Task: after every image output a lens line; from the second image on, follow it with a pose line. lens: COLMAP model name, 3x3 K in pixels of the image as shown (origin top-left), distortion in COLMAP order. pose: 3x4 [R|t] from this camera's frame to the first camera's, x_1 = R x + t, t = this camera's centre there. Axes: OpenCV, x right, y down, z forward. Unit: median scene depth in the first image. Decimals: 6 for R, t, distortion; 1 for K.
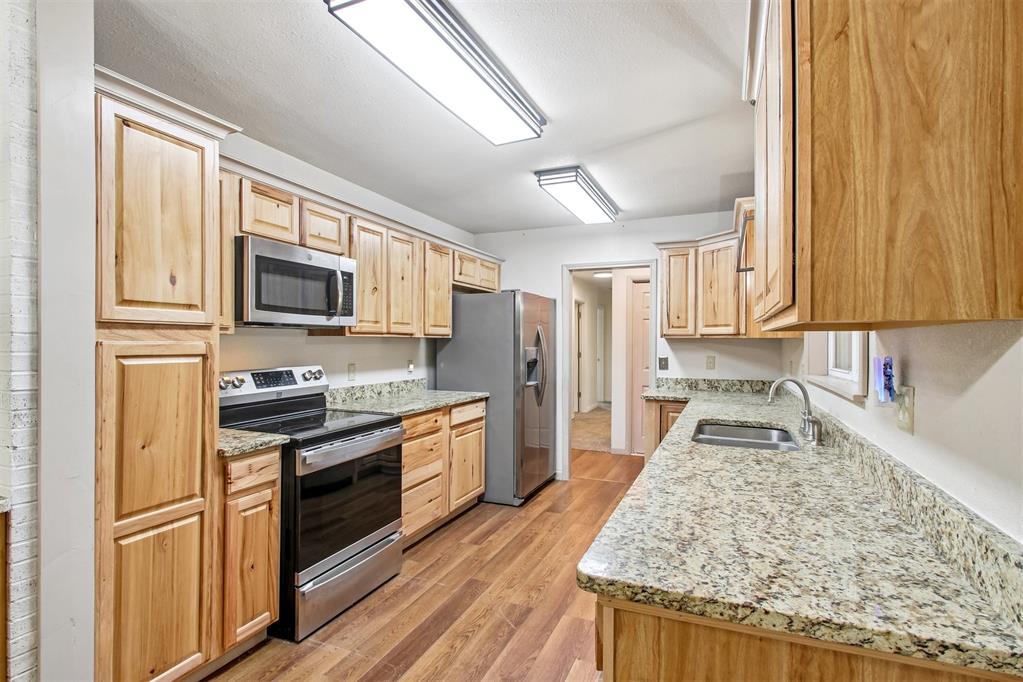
lens RADIAL K [[508.0, 0, 511.4], [0, 508.0, 348.2], [0, 0, 1]] dist [-0.017496, -0.000413]
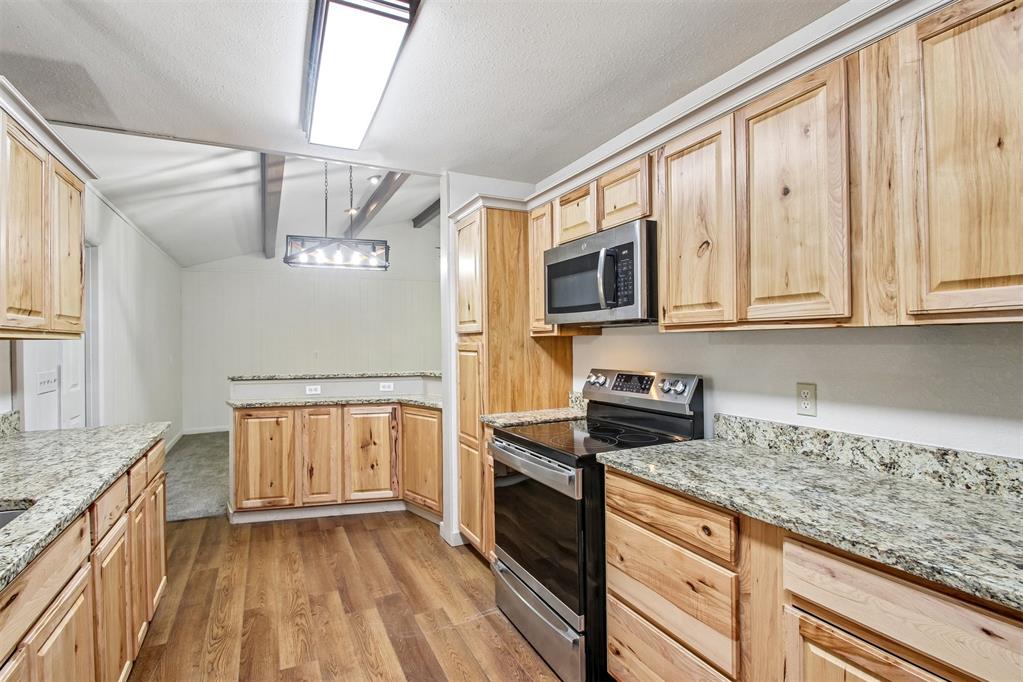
lens RADIAL K [[489.5, 0, 503.7], [0, 489.5, 345.5], [0, 0, 1]] dist [0.012406, -0.017193]
pose [[-0.657645, 0.005879, -0.753305, 0.278491], [-0.002592, 0.999946, 0.010067, -0.012190], [0.753323, 0.008573, -0.657594, 1.195463]]
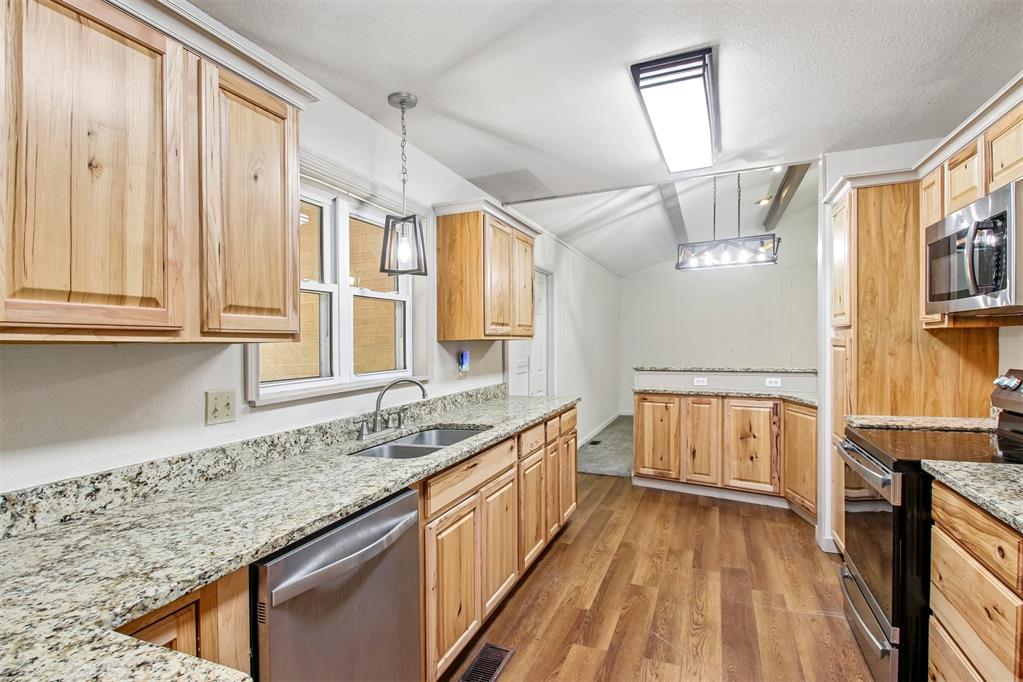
lens RADIAL K [[489.5, 0, 503.7], [0, 489.5, 345.5], [0, 0, 1]] dist [0.012406, -0.017193]
pose [[-0.999746, 0.016930, -0.014885, 0.227483], [0.016729, 0.999768, 0.013533, -0.014900], [0.015110, 0.013280, -0.999798, 1.388919]]
